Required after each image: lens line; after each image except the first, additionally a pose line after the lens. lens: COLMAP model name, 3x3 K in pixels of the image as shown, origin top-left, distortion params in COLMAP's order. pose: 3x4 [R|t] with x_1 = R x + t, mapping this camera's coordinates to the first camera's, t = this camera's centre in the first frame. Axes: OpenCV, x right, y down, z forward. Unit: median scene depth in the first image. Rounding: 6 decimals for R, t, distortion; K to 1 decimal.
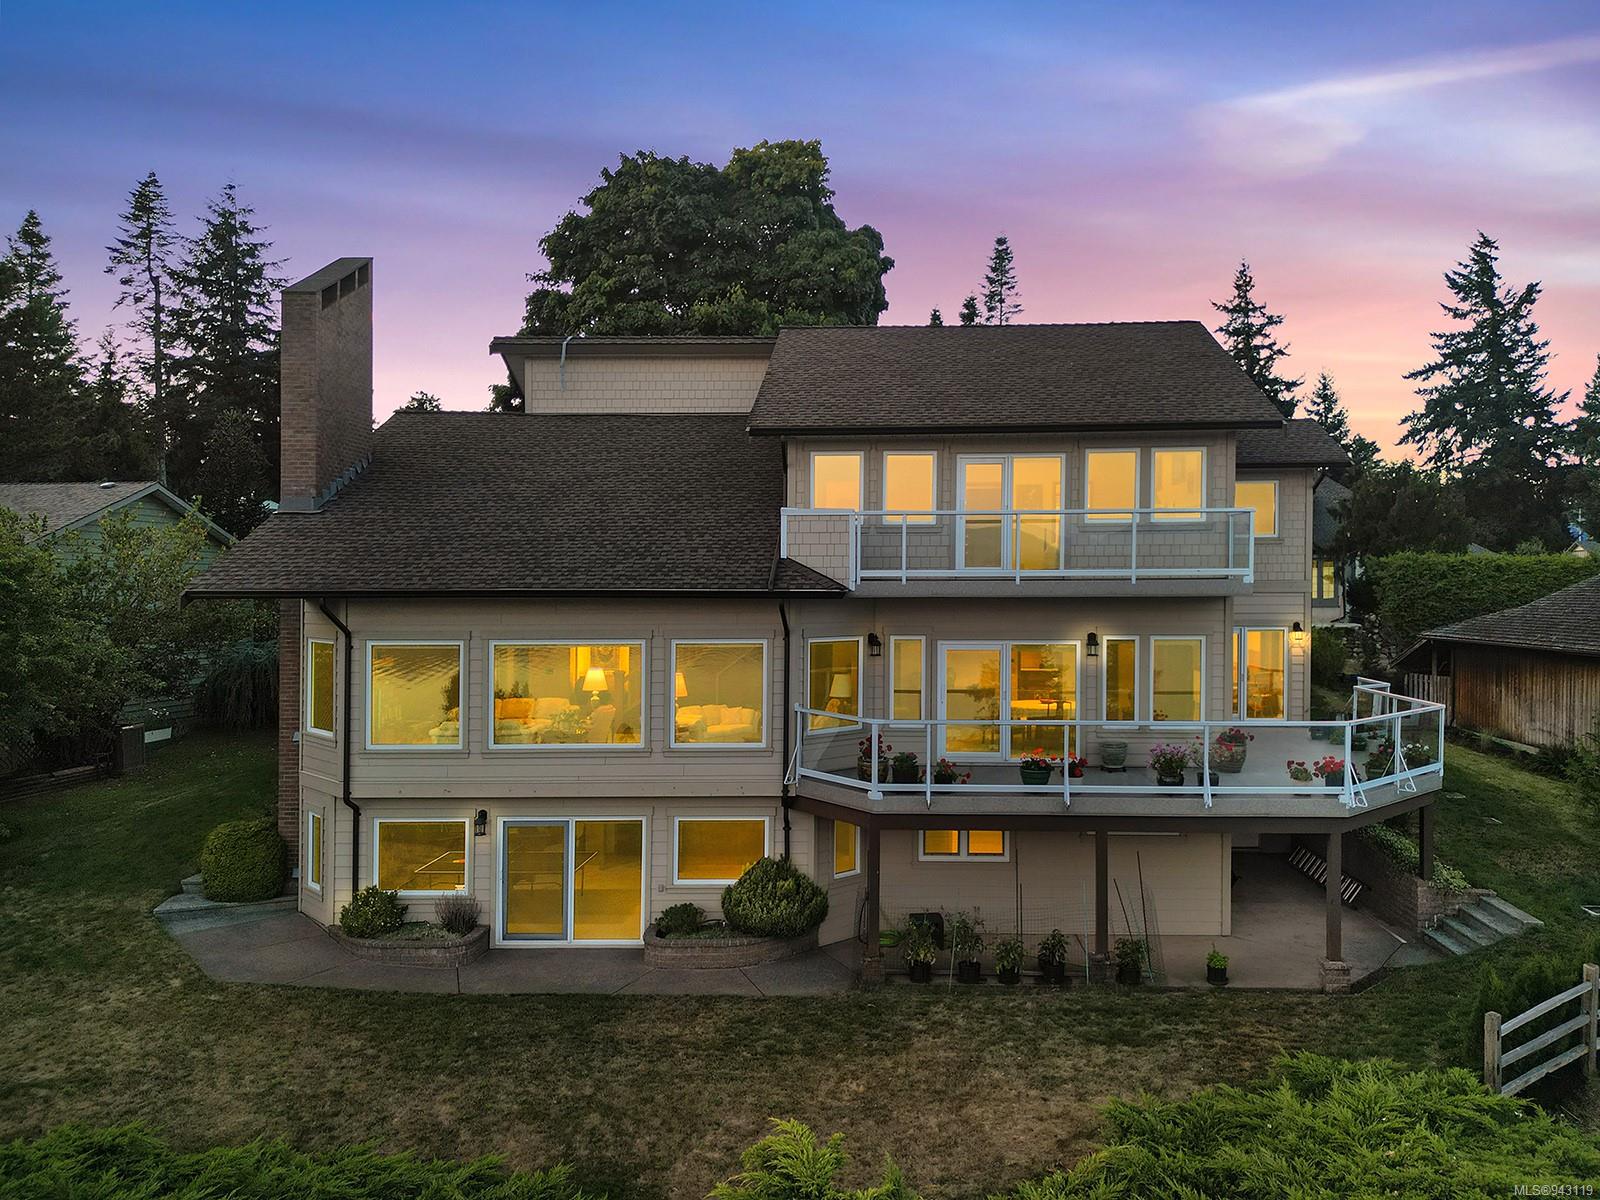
lens RADIAL K [[1139.9, 0, 909.3], [0, 1139.9, 596.3], [0, 0, 1]] dist [0.059428, -0.044259]
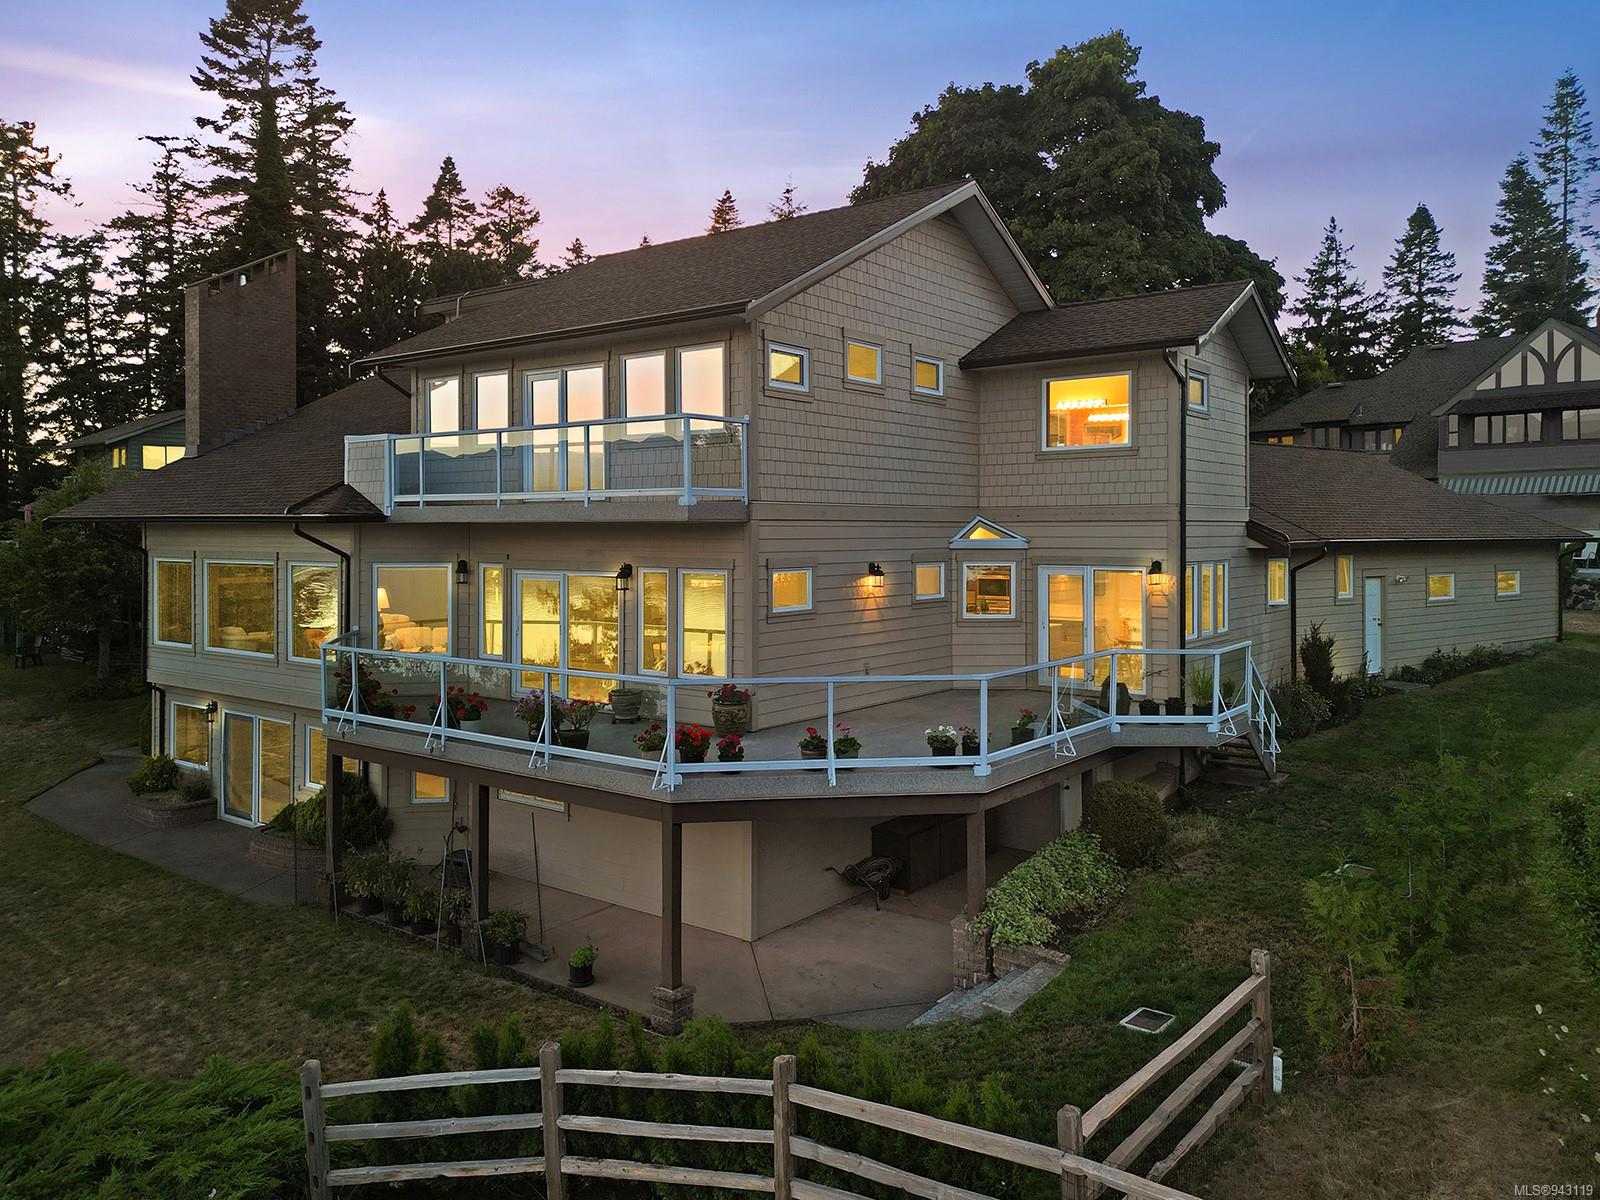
lens RADIAL K [[1147.6, 0, 868.9], [0, 1147.6, 532.0], [0, 0, 1]] dist [0.060642, -0.049838]
pose [[0.809946, 0.002895, -0.586498, 0.855351], [-0.005596, 0.999980, -0.002792, 0.009439], [0.586478, 0.005543, 0.809946, 0.406030]]
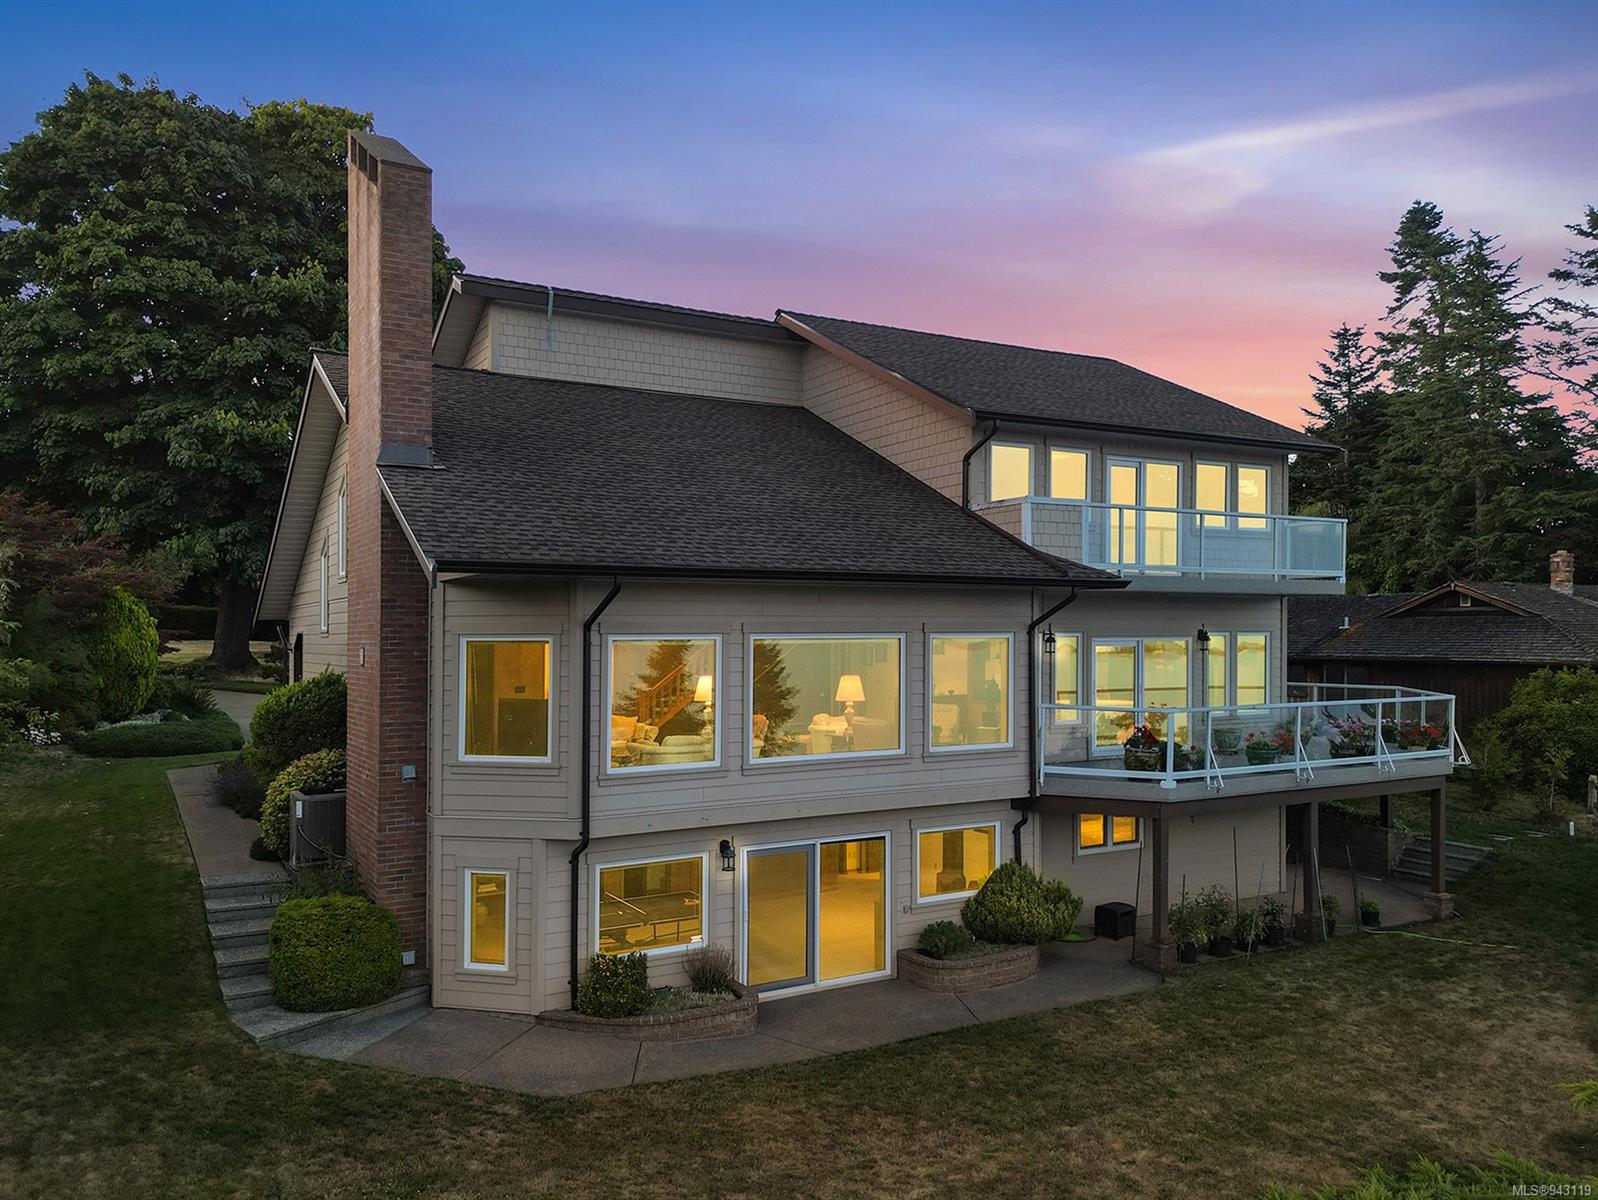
lens RADIAL K [[1102.3, 0, 800.9], [0, 1102.3, 633.4], [0, 0, 1]] dist [0.051308, -0.043078]
pose [[0.863897, -0.000728, 0.503669, -0.724264], [0.005240, 0.999958, -0.007542, 0.043663], [-0.503642, 0.009155, 0.863864, 0.287171]]
